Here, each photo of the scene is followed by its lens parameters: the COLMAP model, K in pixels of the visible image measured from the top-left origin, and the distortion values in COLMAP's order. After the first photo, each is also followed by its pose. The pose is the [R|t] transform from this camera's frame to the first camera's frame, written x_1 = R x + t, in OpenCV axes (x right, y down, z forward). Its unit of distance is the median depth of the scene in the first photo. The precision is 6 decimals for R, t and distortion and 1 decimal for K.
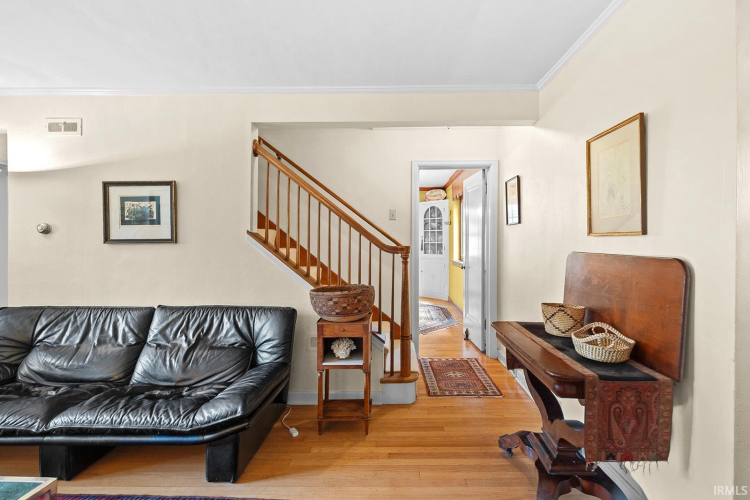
lens RADIAL K [[348.5, 0, 380.0], [0, 348.5, 242.0], [0, 0, 1]] dist [0.000379, 0.000353]
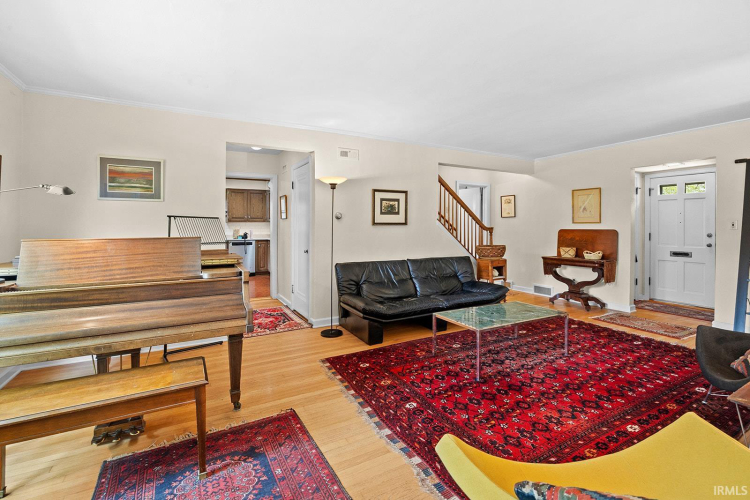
lens RADIAL K [[348.5, 0, 371.6], [0, 348.5, 225.0], [0, 0, 1]] dist [0.000379, 0.000353]
pose [[0.866226, 0.008029, 0.499588, -2.967236], [-0.001666, 0.999912, -0.013181, 0.047374], [-0.499650, 0.010585, 0.866163, -0.854462]]
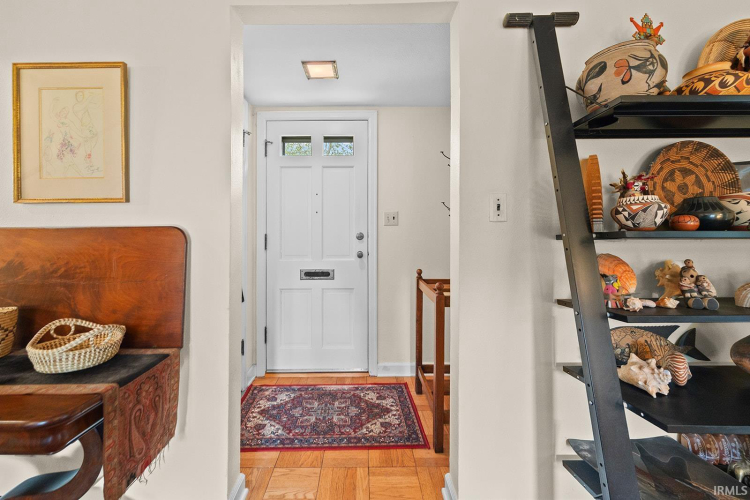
lens RADIAL K [[301.1, 0, 375.0], [0, 301.1, 226.9], [0, 0, 1]] dist [-0.000846, 0.000080]
pose [[-0.038674, 0.001471, 0.999251, -0.030622], [0.009756, 0.999952, -0.001094, 0.049705], [-0.999204, 0.009707, -0.038687, 0.413742]]
